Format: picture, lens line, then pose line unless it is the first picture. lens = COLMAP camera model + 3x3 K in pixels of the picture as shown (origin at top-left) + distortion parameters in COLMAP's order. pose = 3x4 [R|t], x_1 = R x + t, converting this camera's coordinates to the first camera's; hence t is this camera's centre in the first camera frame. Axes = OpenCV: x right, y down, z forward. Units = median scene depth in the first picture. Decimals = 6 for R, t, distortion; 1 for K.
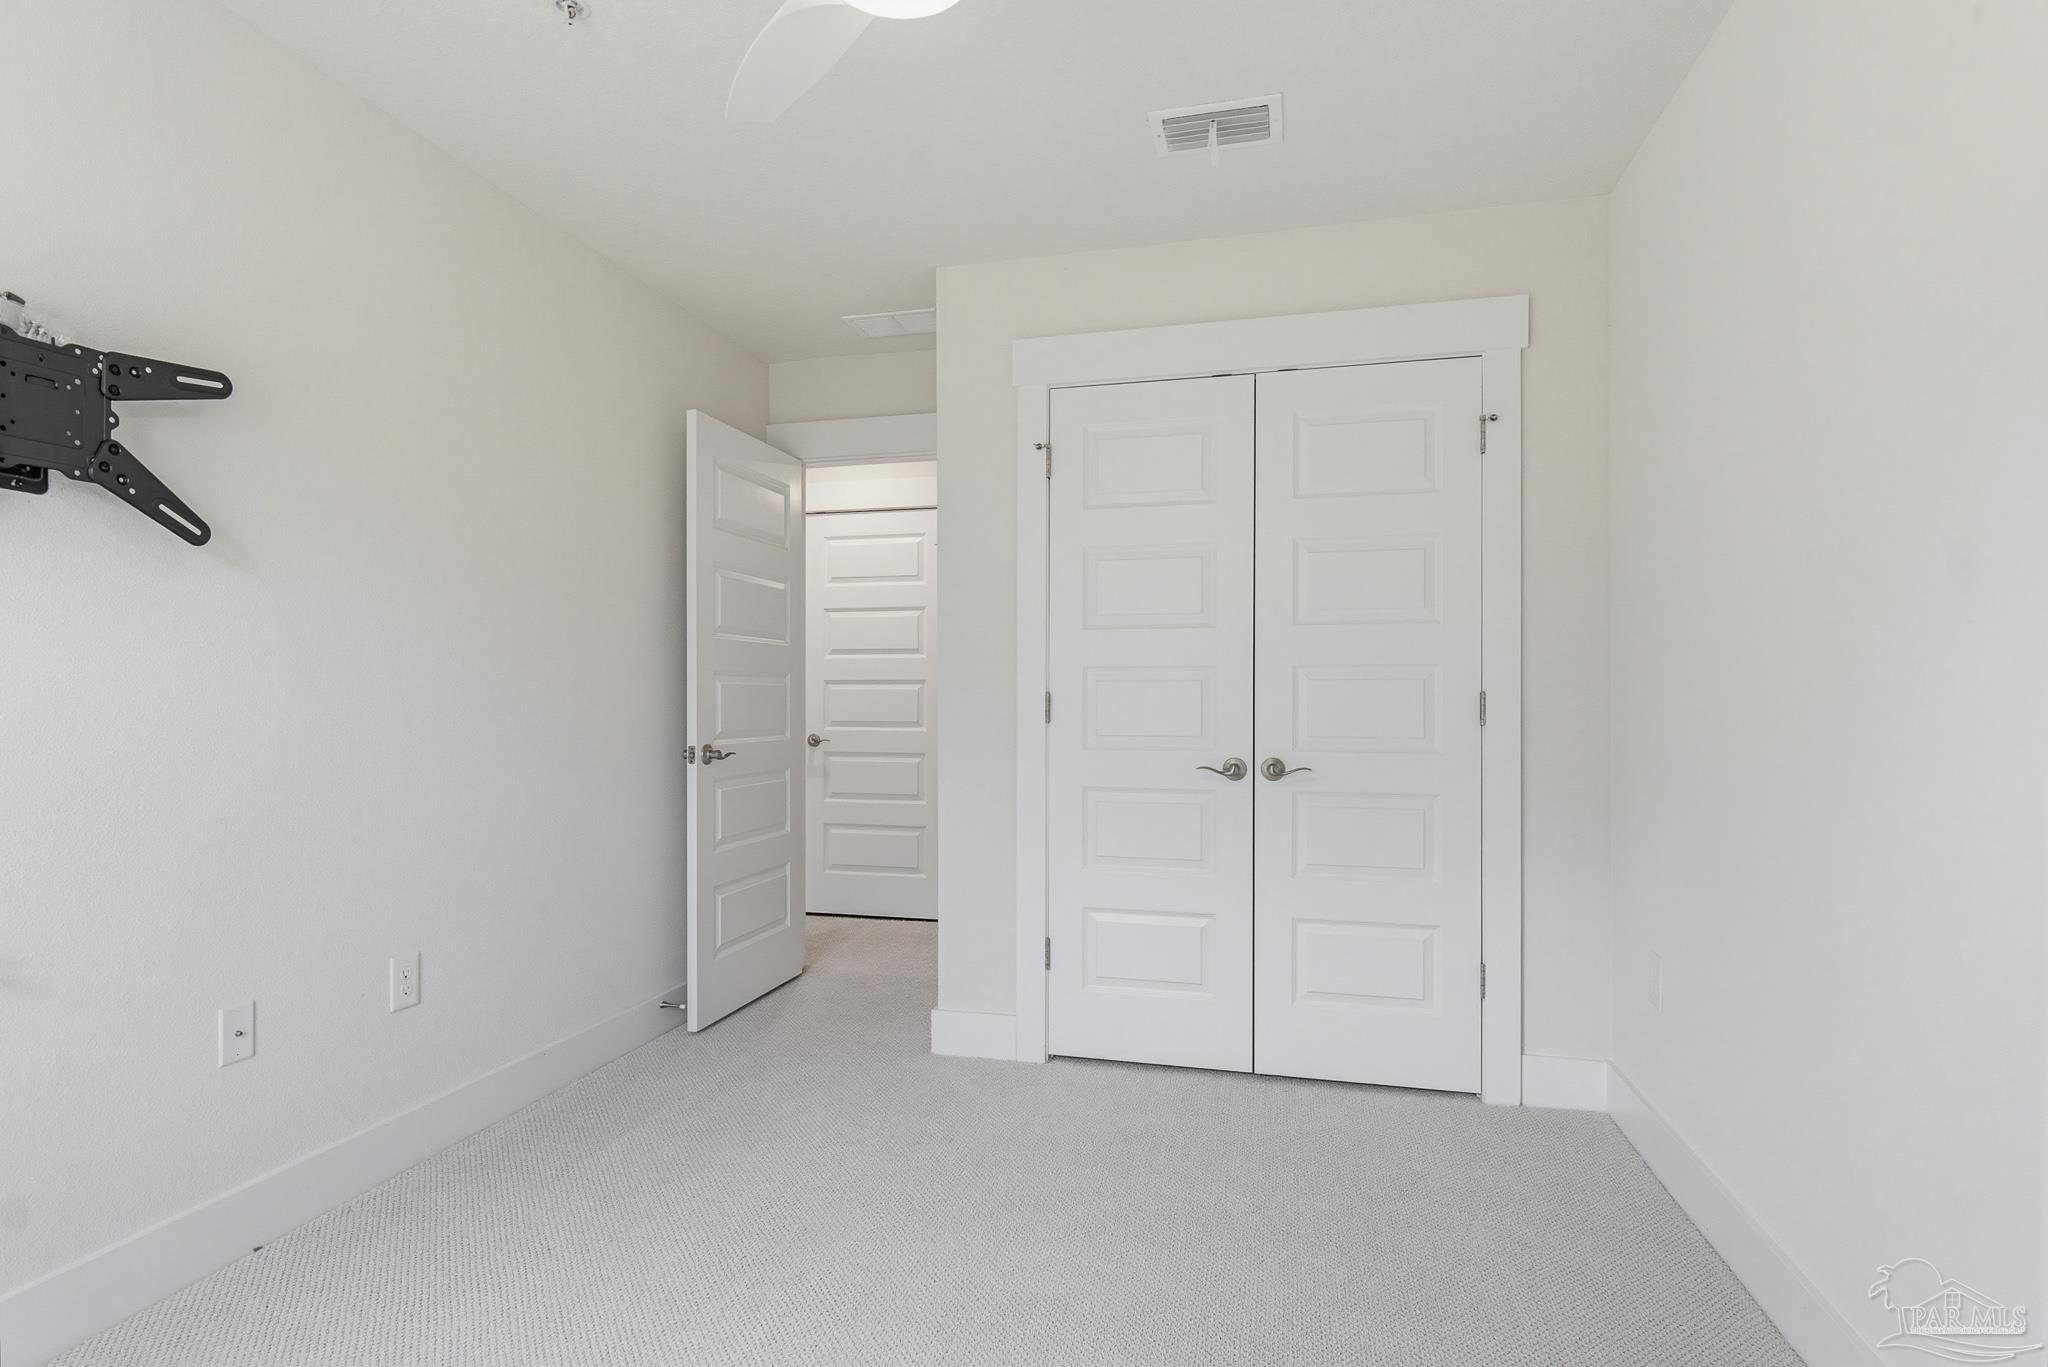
lens RADIAL K [[1041.3, 0, 1028.0], [0, 1041.3, 677.9], [0, 0, 1]] dist [0.002685, -0.000084]
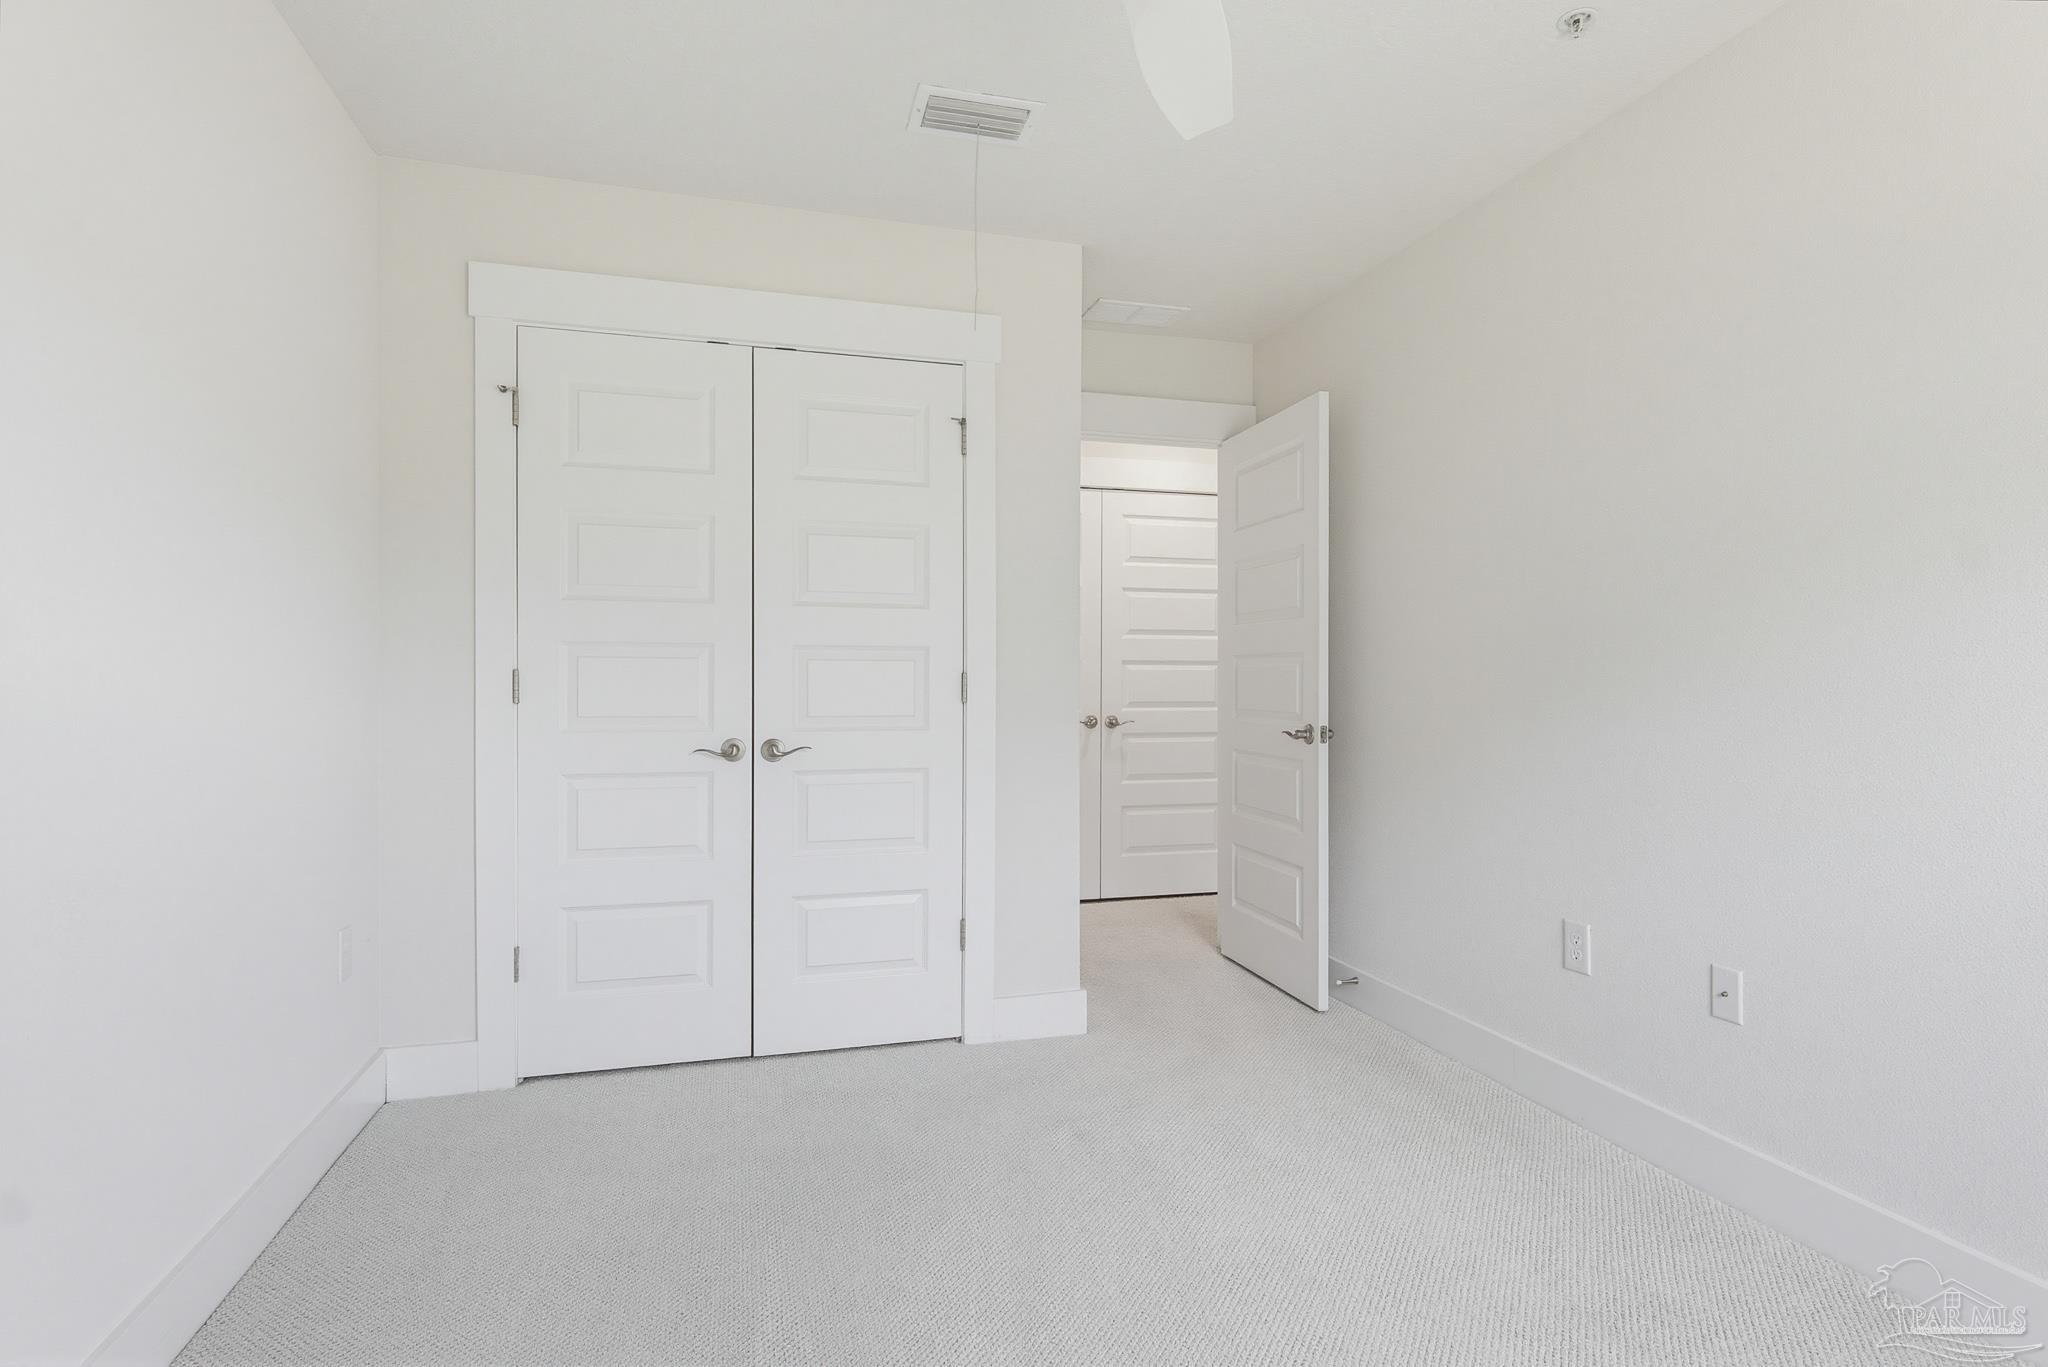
lens RADIAL K [[1047.6, 0, 1024.0], [0, 1047.6, 683.5], [0, 0, 1]] dist [0.002839, 0.000150]
pose [[0.860453, -0.000589, 0.509529, -0.297216], [-0.011946, 0.999701, 0.021329, 0.001523], [-0.509390, -0.024439, 0.860189, 0.075332]]
